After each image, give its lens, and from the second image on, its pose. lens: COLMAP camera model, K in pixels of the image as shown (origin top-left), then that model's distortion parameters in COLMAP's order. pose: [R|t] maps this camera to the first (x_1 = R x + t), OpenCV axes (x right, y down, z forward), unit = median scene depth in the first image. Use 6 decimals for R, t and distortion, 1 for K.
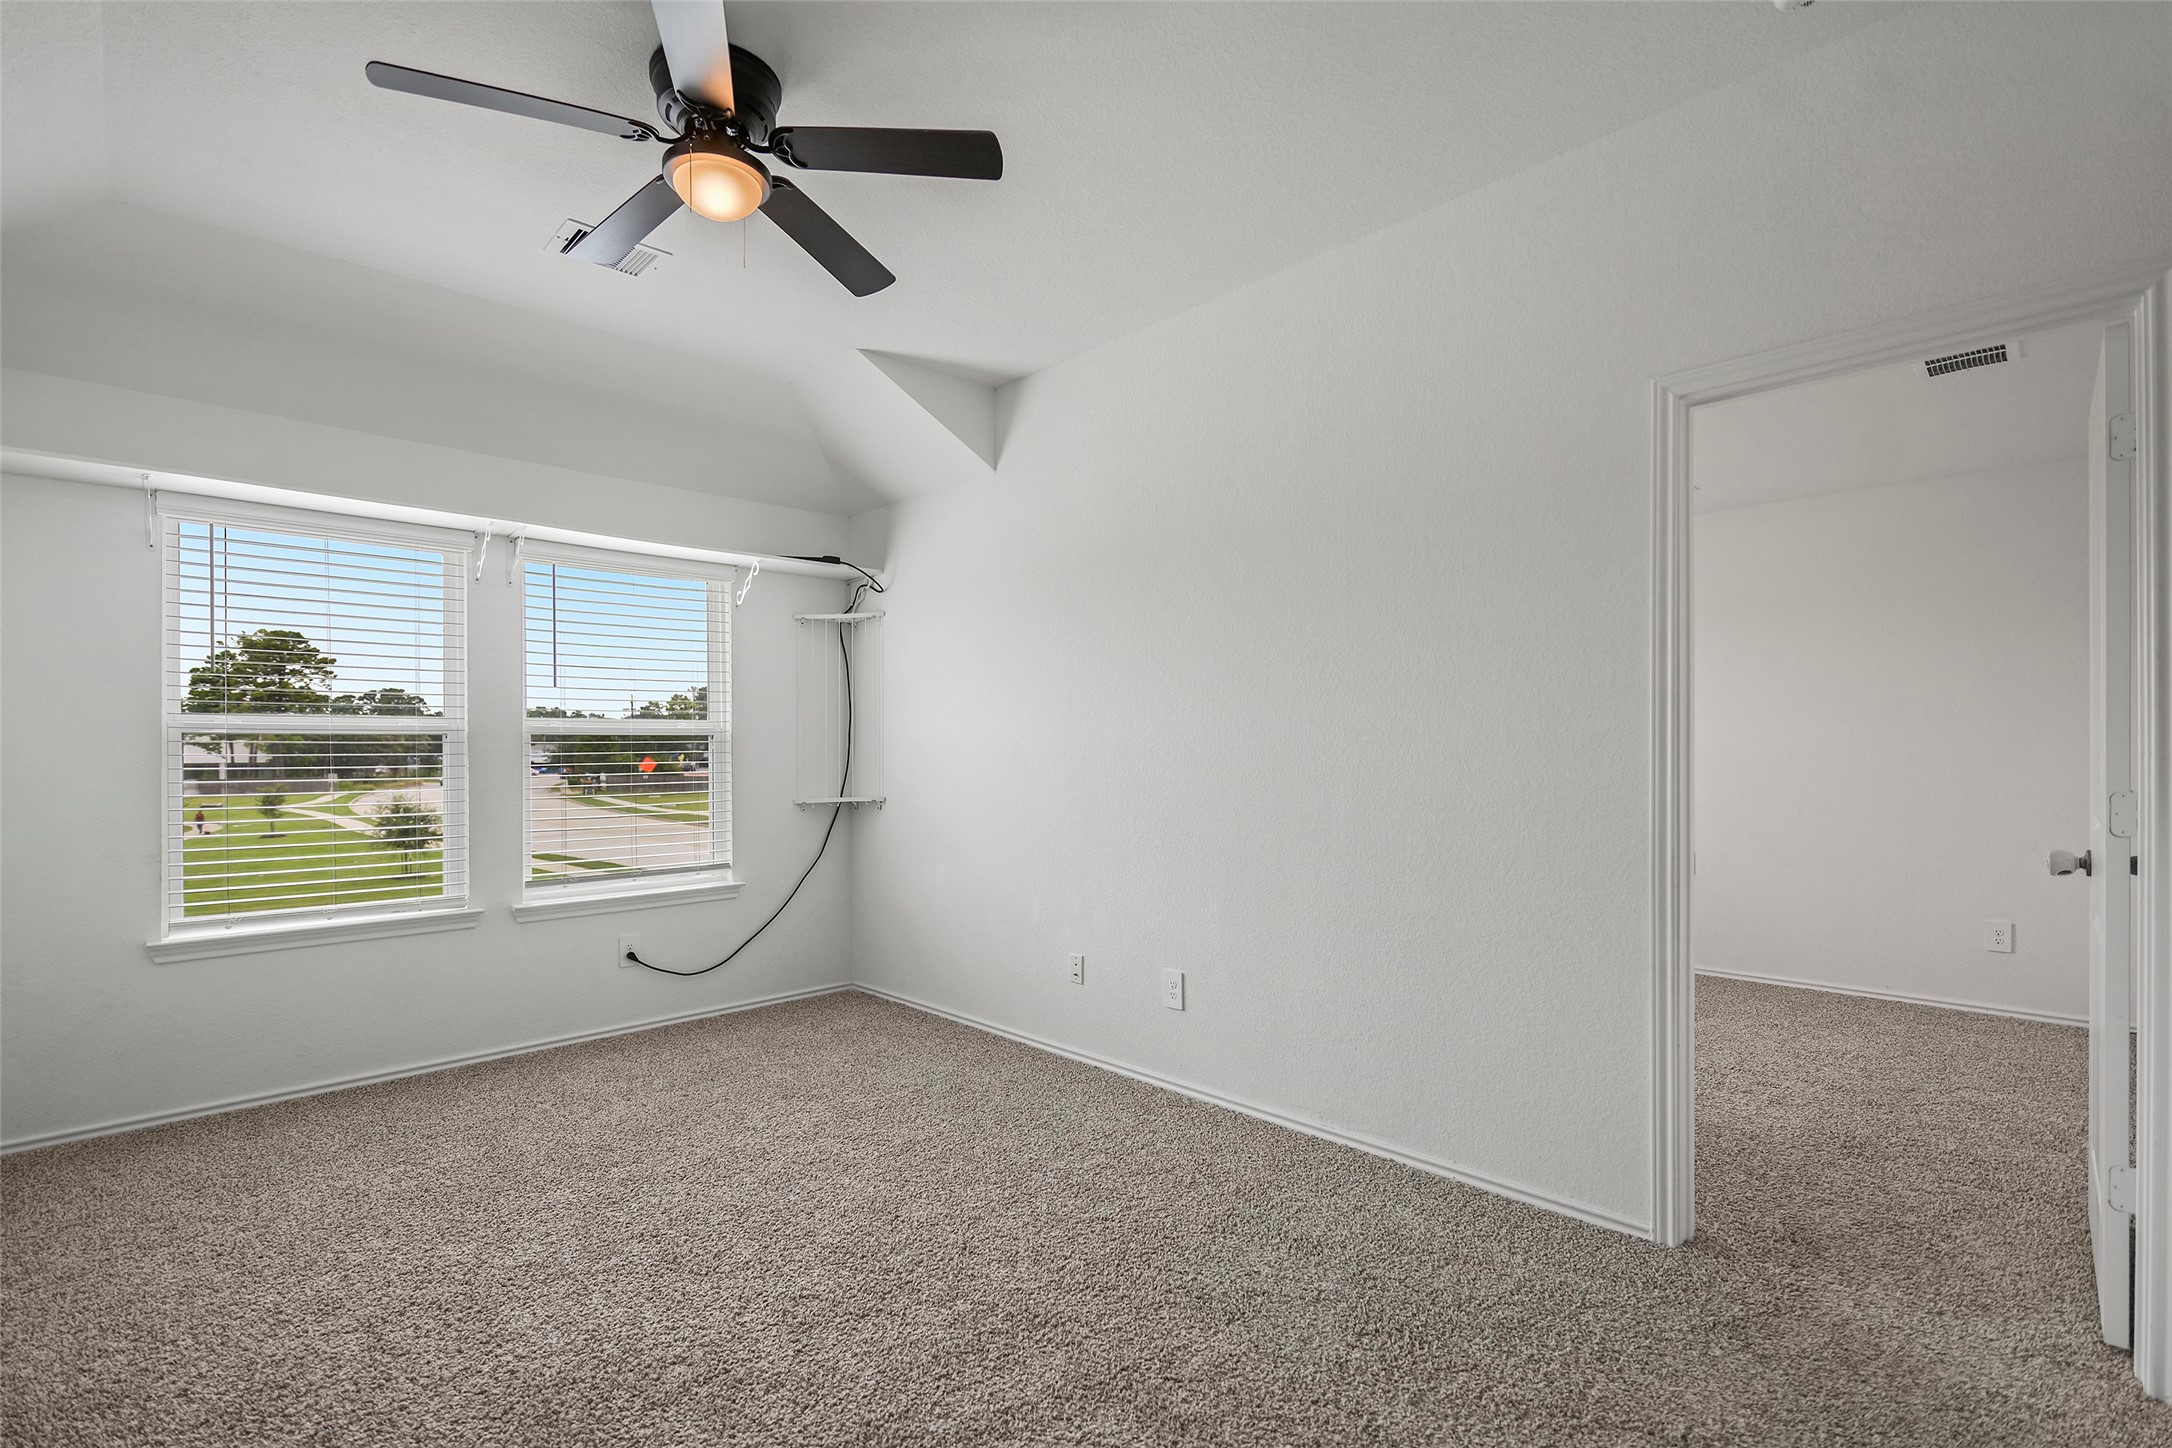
lens RADIAL K [[1008.1, 0, 1088.7], [0, 1008.1, 748.5], [0, 0, 1]] dist [0.000477, 0.000243]
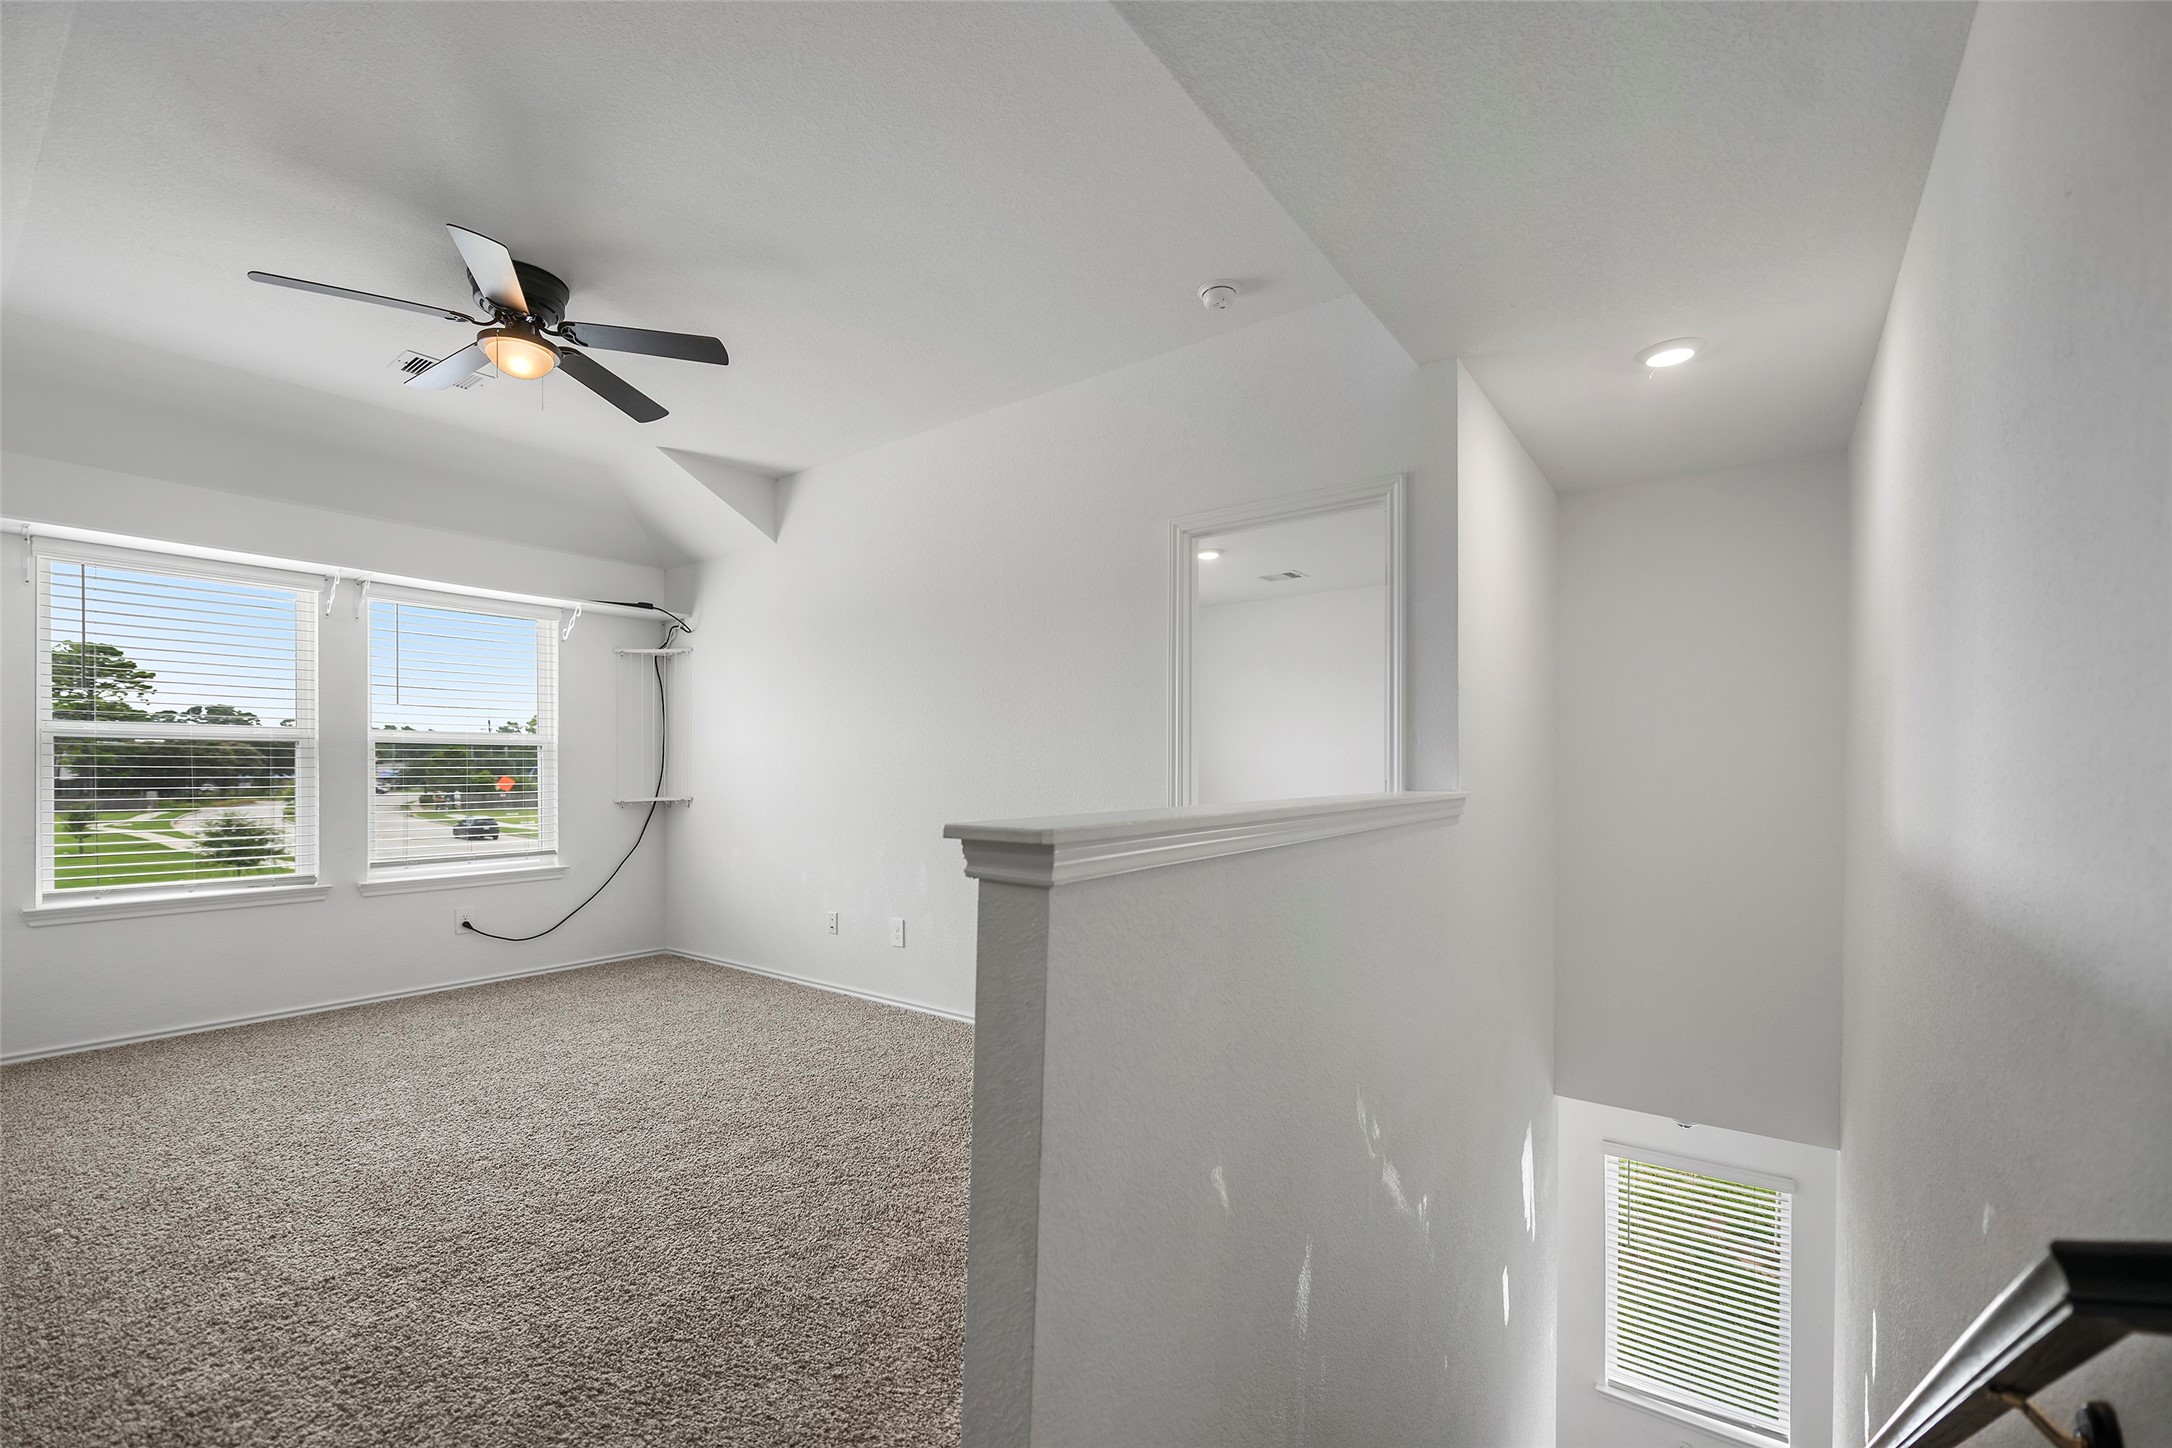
lens RADIAL K [[909.7, 0, 1095.2], [0, 909.7, 773.0], [0, 0, 1]] dist [-0.001474, -0.000335]
pose [[0.986933, 0.004551, 0.161069, 0.134976], [-0.005041, 0.999984, 0.002635, 0.016156], [-0.161054, -0.003413, 0.986940, -0.236069]]
